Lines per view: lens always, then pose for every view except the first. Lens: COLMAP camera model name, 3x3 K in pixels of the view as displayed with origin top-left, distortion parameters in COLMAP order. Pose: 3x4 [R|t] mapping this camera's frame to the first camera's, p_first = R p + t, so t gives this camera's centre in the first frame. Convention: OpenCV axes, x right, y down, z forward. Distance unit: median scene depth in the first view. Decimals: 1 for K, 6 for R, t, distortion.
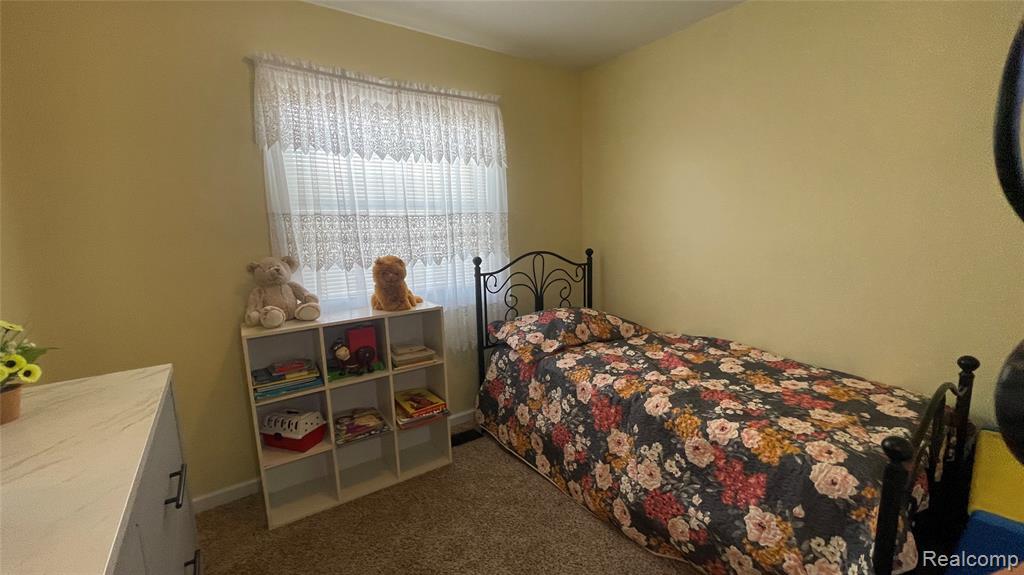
lens RADIAL K [[415.3, 0, 515.9], [0, 415.3, 283.3], [0, 0, 1]] dist [-0.003817, 0.001473]
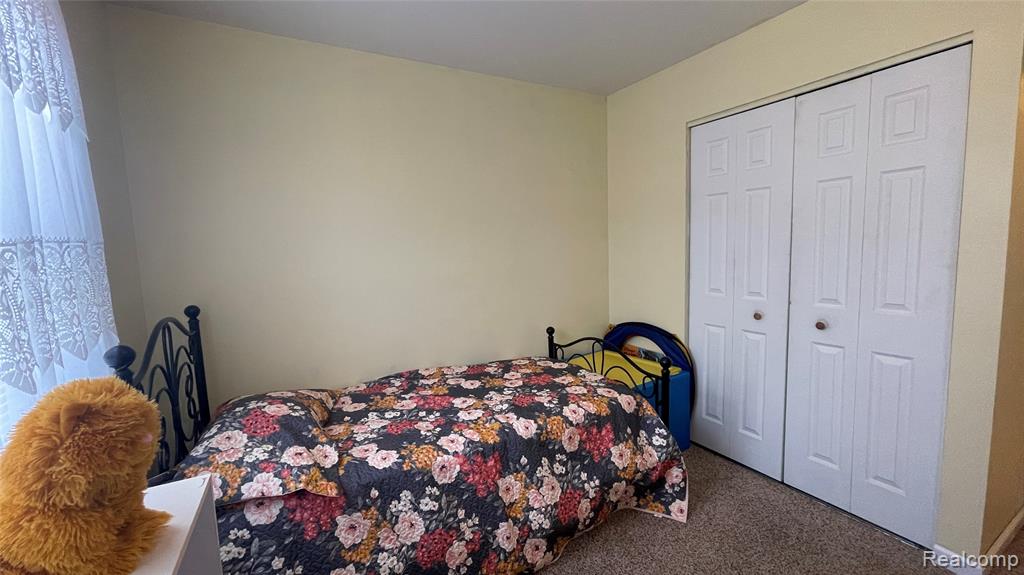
lens RADIAL K [[415.3, 0, 516.4], [0, 415.3, 294.0], [0, 0, 1]] dist [-0.003817, 0.001473]
pose [[0.119676, -0.095420, 0.988217, -0.600477], [0.174841, 0.981840, 0.073631, -0.104019], [-0.977297, 0.163969, 0.134186, 0.760090]]
